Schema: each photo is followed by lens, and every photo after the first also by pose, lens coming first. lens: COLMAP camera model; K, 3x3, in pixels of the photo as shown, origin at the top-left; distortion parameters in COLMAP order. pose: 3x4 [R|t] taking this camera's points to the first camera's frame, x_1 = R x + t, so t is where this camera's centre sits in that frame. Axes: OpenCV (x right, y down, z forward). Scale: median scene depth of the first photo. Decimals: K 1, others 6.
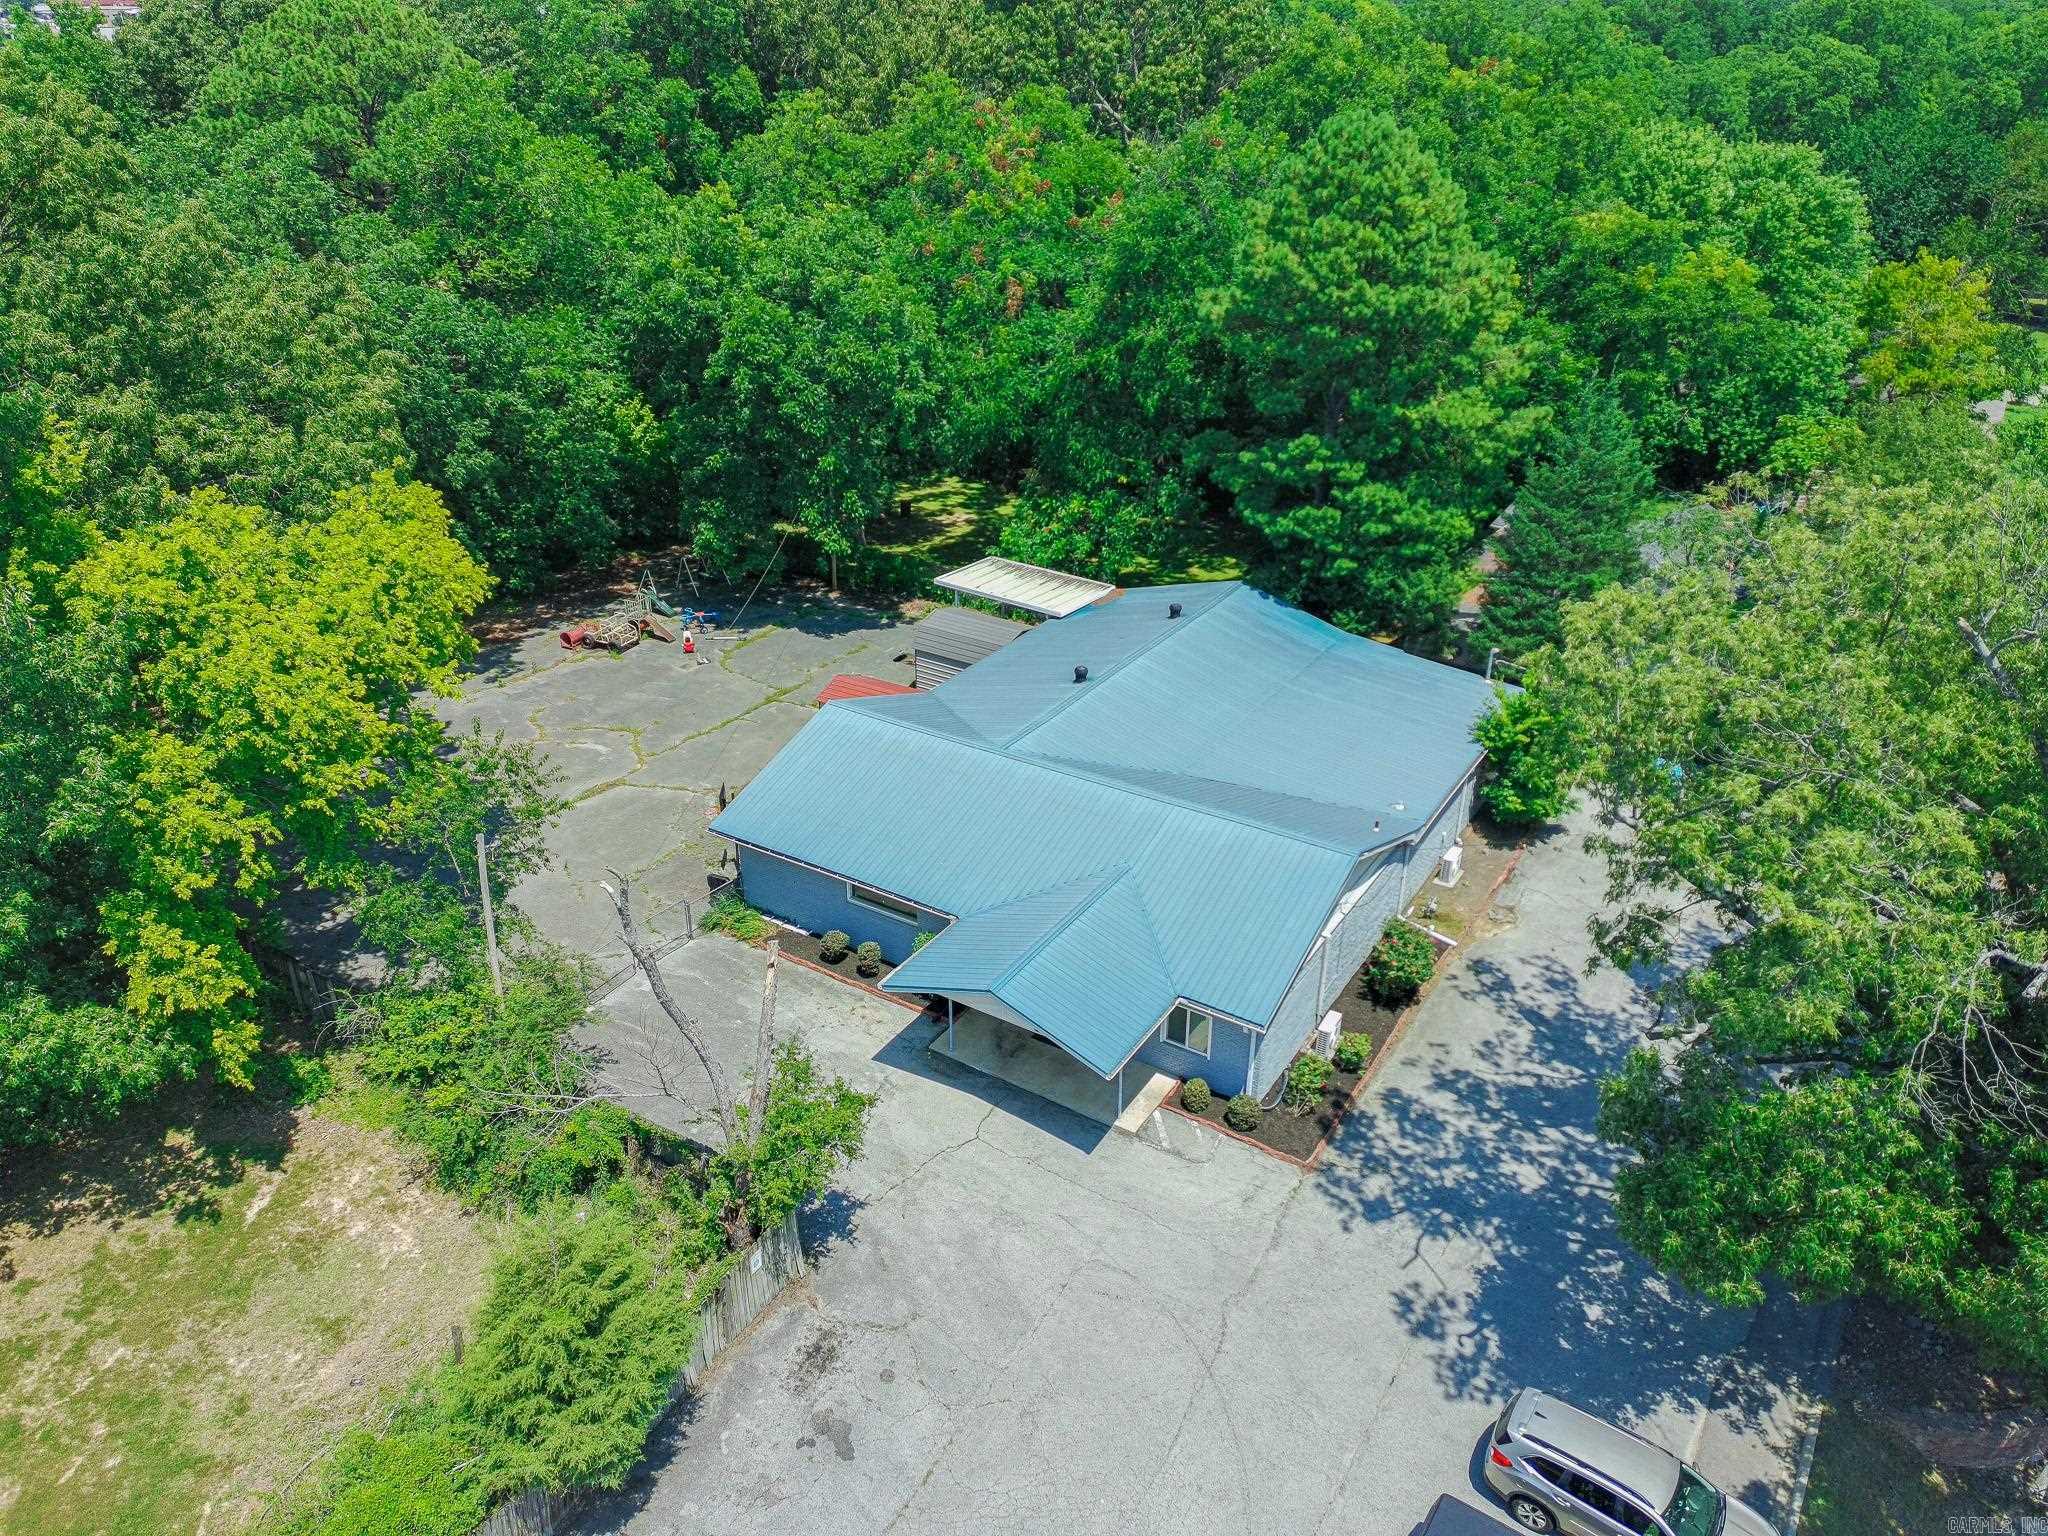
lens RADIAL K [[1520.8, 0, 1024.0], [0, 1520.8, 768.0], [0, 0, 1]] dist [0.069593, -0.065876]
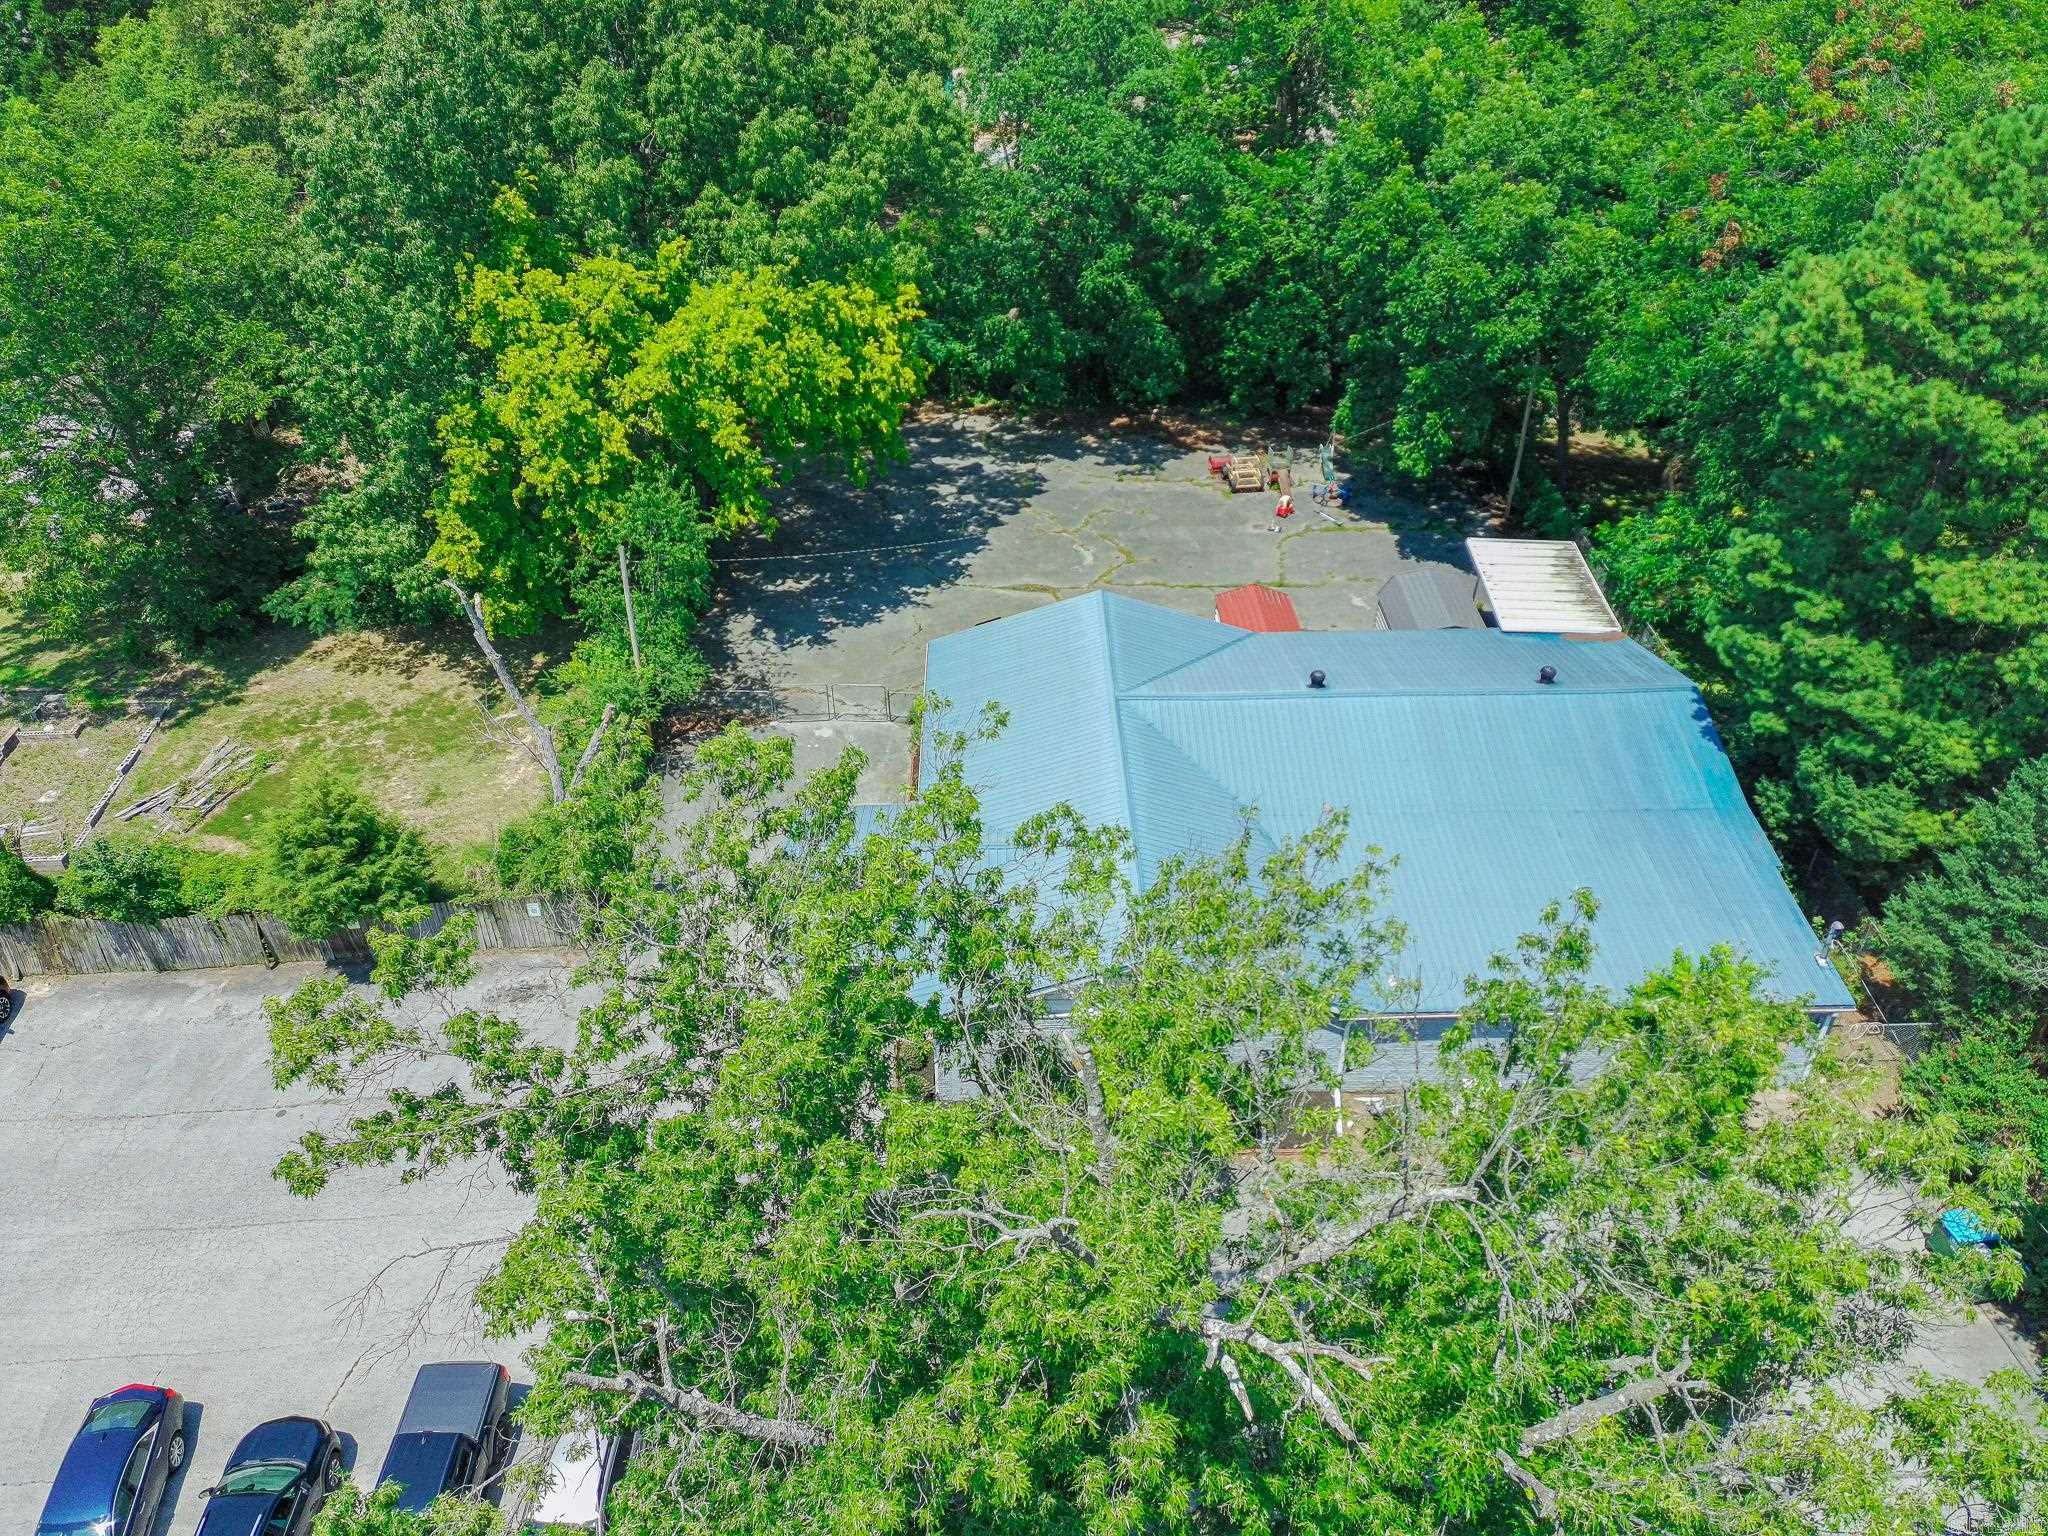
lens RADIAL K [[1520.8, 0, 1024.0], [0, 1520.8, 768.0], [0, 0, 1]] dist [0.069593, -0.065876]
pose [[0.564898, 0.481521, -0.670096, 0.578439], [-0.377836, 0.872886, 0.308723, -0.229835], [0.733574, 0.078789, 0.675027, 0.249067]]
